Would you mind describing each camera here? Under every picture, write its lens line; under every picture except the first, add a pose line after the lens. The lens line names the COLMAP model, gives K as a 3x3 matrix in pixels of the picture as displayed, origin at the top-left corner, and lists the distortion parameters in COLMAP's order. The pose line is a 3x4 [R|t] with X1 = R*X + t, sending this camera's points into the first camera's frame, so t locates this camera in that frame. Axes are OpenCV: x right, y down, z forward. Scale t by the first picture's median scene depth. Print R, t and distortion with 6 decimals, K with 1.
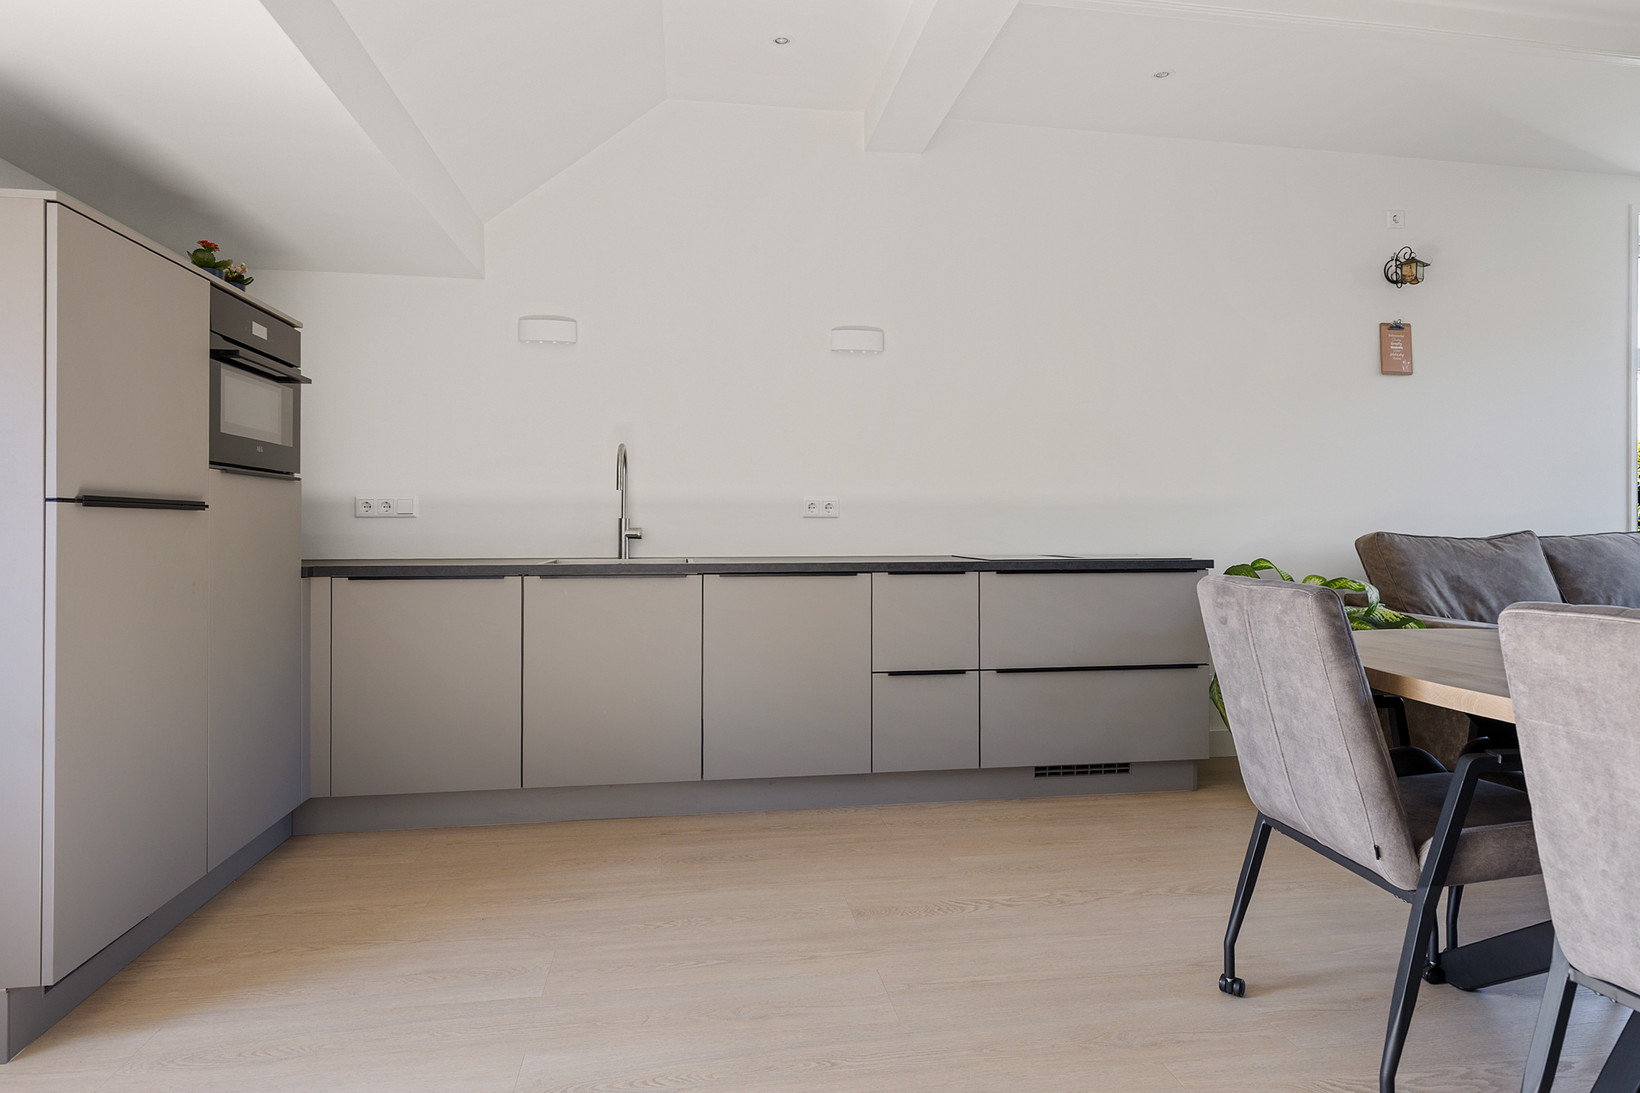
lens RADIAL K [[943.1, 0, 829.5], [0, 943.1, 527.4], [0, 0, 1]] dist [-0.001598, 0.004369]
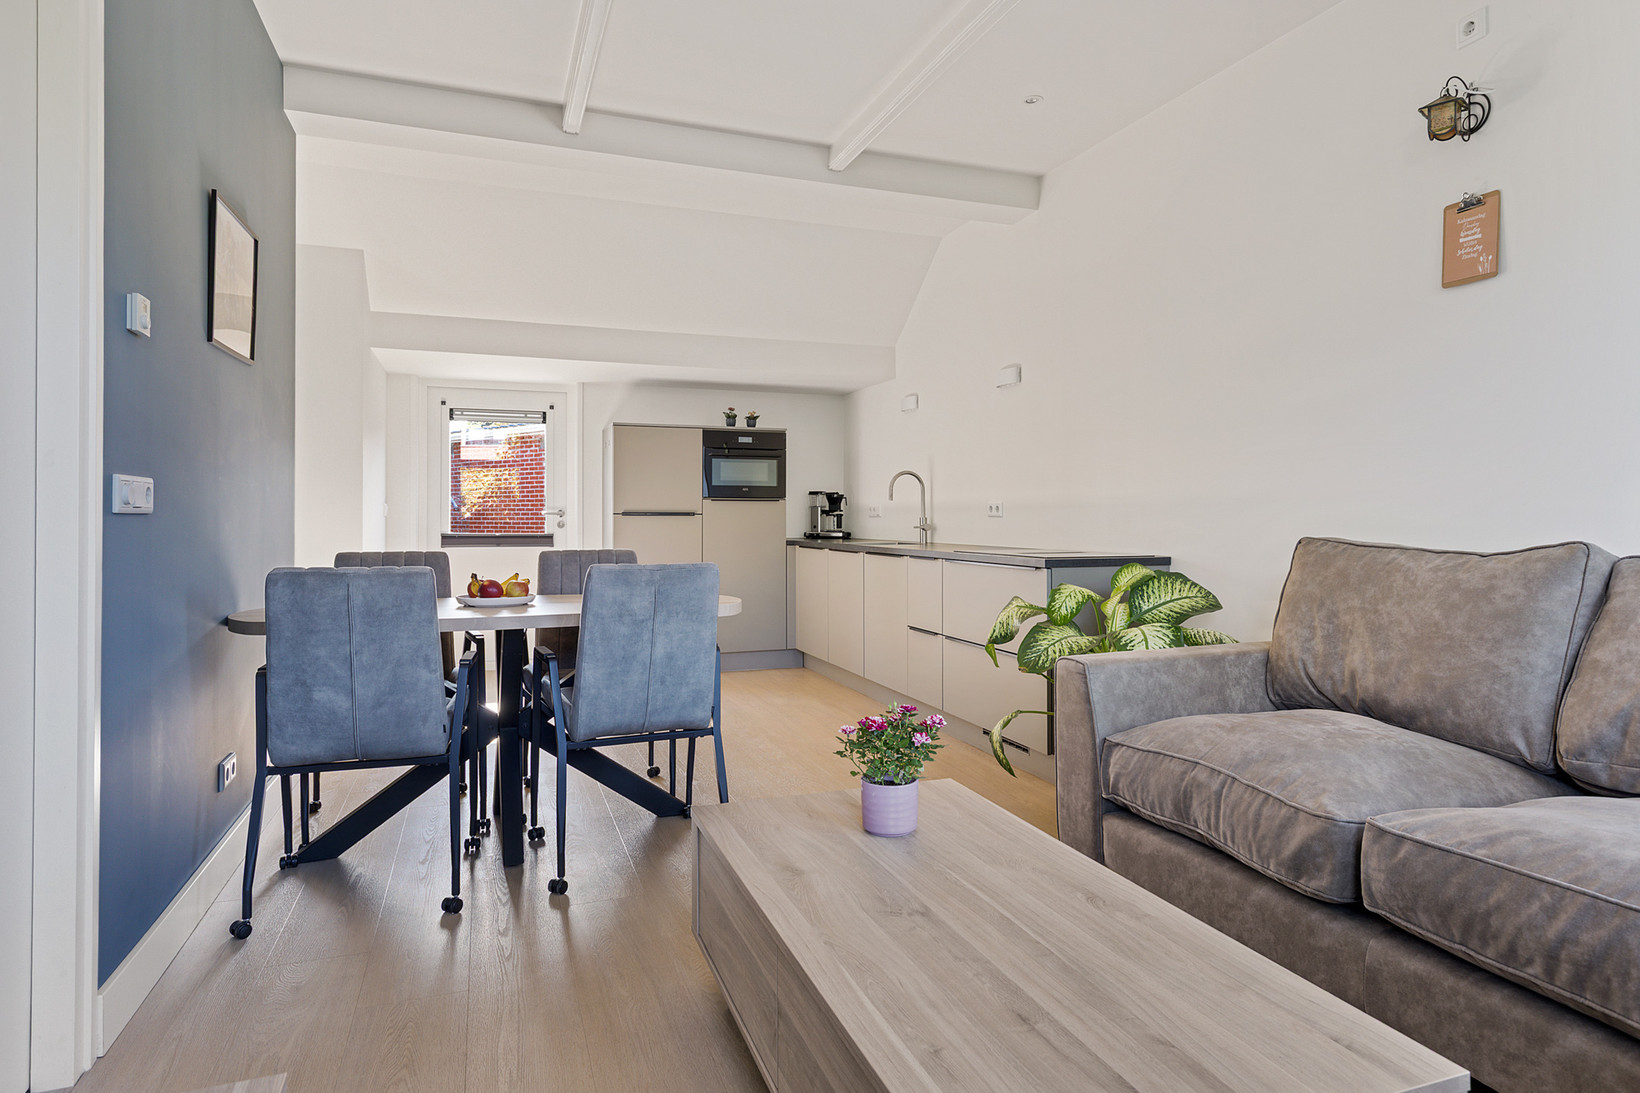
lens RADIAL K [[926.7, 0, 815.0], [0, 926.7, 509.3], [0, 0, 1]] dist [0.001436, 0.000017]
pose [[0.183225, -0.006360, -0.983050, 1.261637], [-0.002522, 0.999973, -0.006940, -0.012140], [0.983068, 0.003751, 0.183204, 0.540220]]
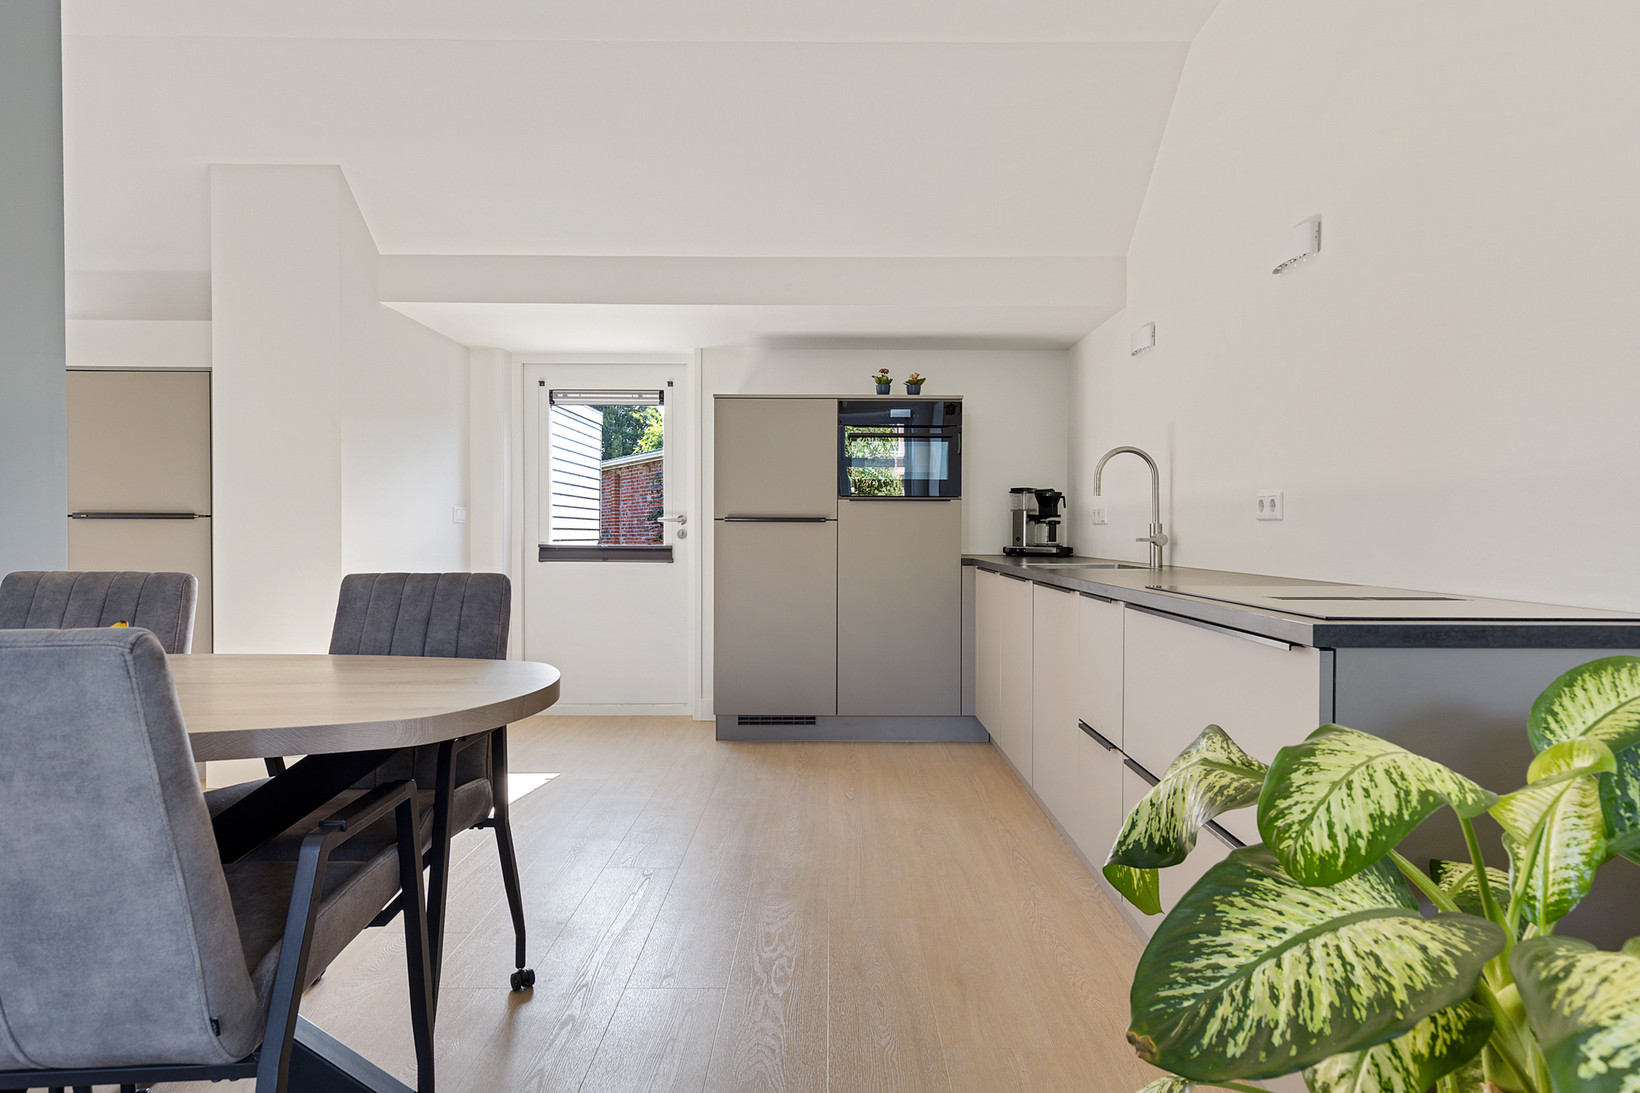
lens RADIAL K [[924.0, 0, 820.0], [0, 924.0, 546.5], [0, 0, 1]] dist [0.002457, 0.001308]
pose [[-0.160061, 0.018281, -0.986938, 0.747636], [-0.004331, 0.999806, 0.019222, -0.003078], [0.987098, 0.007351, -0.159951, 0.815679]]
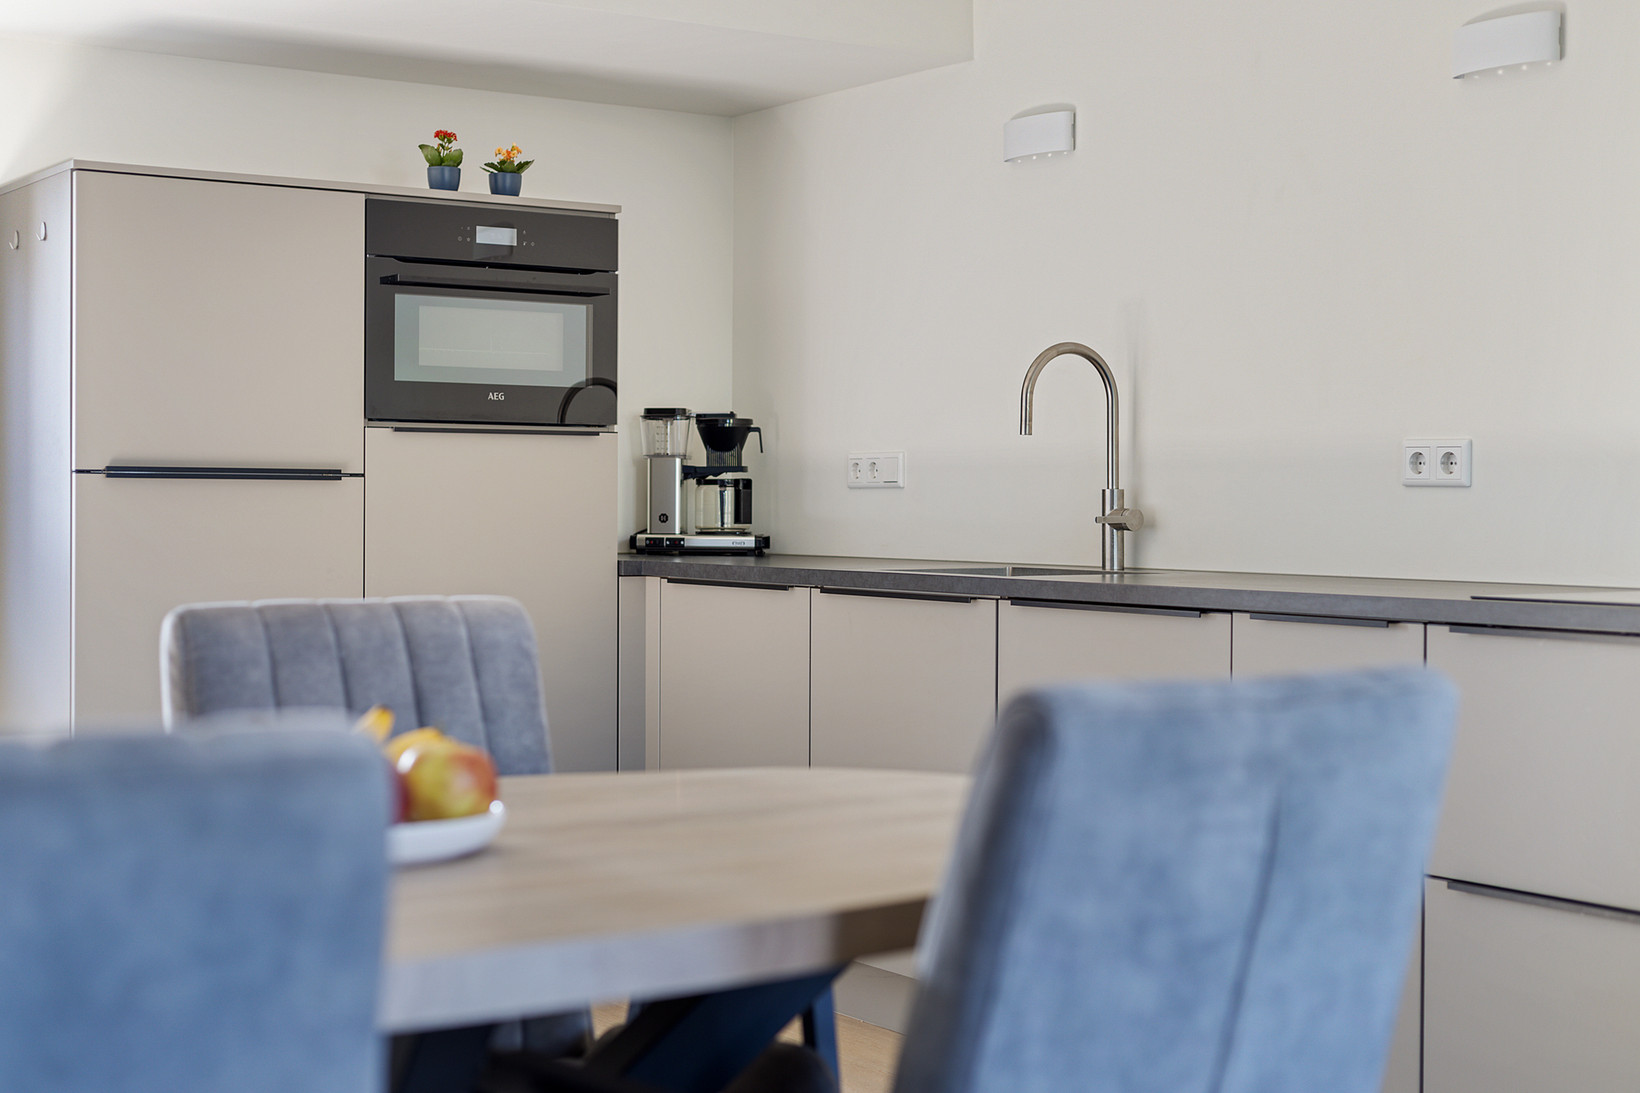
lens RADIAL K [[2385.7, 0, 788.4], [0, 2385.7, 517.0], [0, 0, 1]] dist [0.001969, 0.109674]
pose [[0.409297, 0.010599, -0.912340, 0.870355], [-0.008182, 0.999935, 0.007946, -0.003640], [0.912365, 0.004213, 0.409357, 0.321323]]
